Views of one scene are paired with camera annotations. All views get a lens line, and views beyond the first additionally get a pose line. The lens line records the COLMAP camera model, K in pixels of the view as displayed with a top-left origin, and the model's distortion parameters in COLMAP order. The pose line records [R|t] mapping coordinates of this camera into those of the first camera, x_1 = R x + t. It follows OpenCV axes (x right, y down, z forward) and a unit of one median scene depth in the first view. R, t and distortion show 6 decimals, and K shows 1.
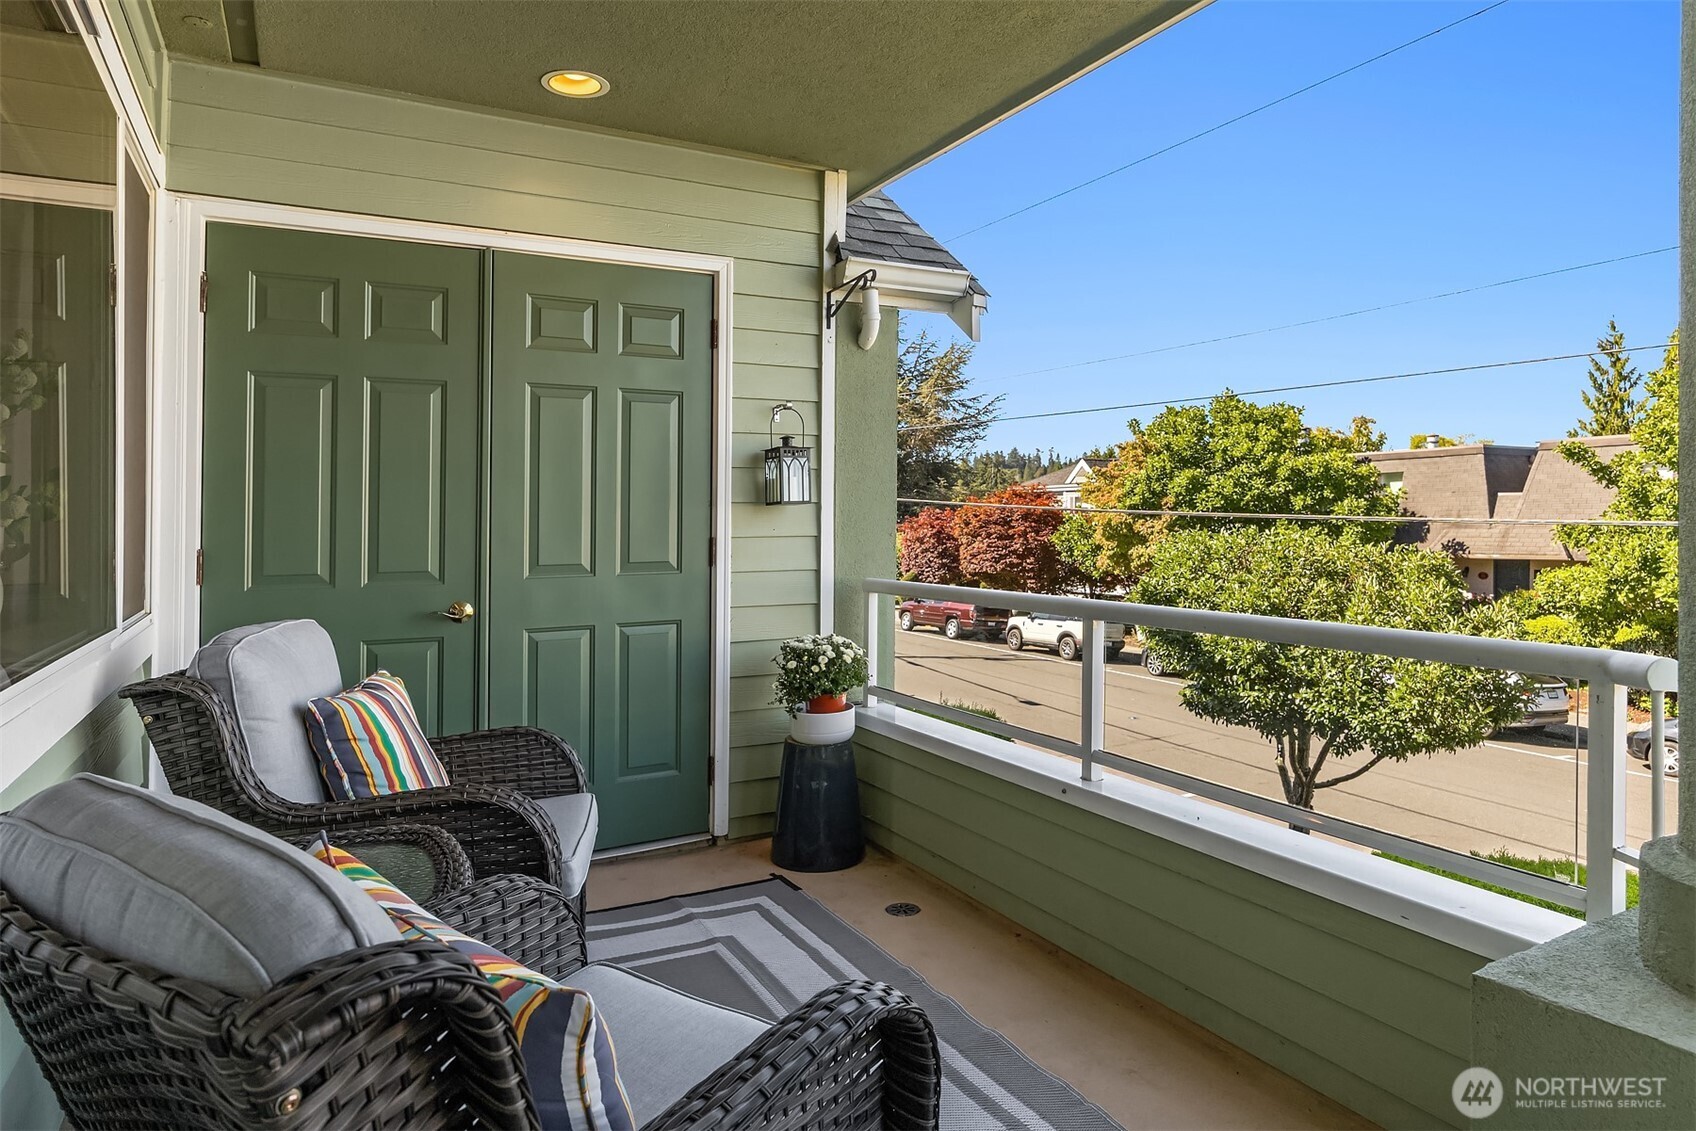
lens RADIAL K [[1069.1, 0, 825.2], [0, 1069.1, 517.5], [0, 0, 1]] dist [-0.030313, -0.000439]
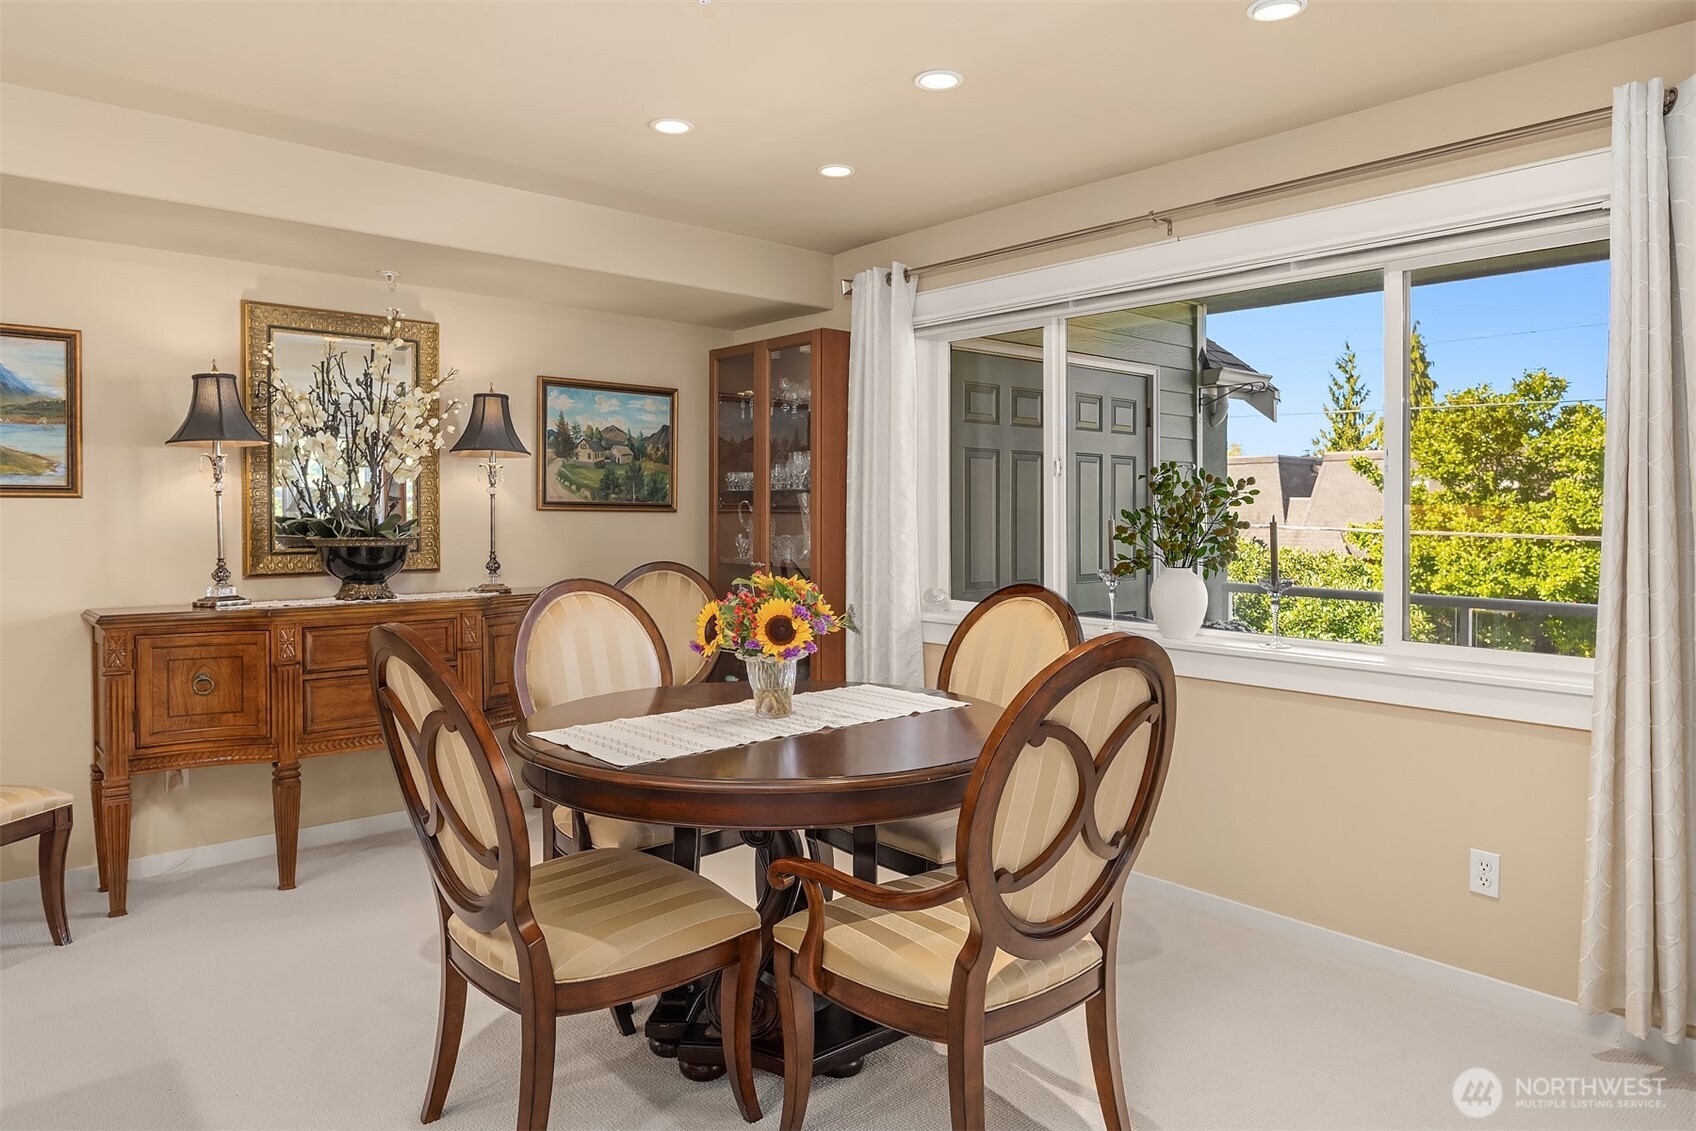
lens RADIAL K [[1110.9, 0, 854.8], [0, 1110.9, 494.0], [0, 0, 1]] dist [0.002005, -0.007200]
pose [[0.969437, 0.021342, 0.244409, -0.159426], [-0.019422, 0.999759, -0.010260, -0.007782], [-0.244569, 0.005200, 0.969618, -0.070975]]
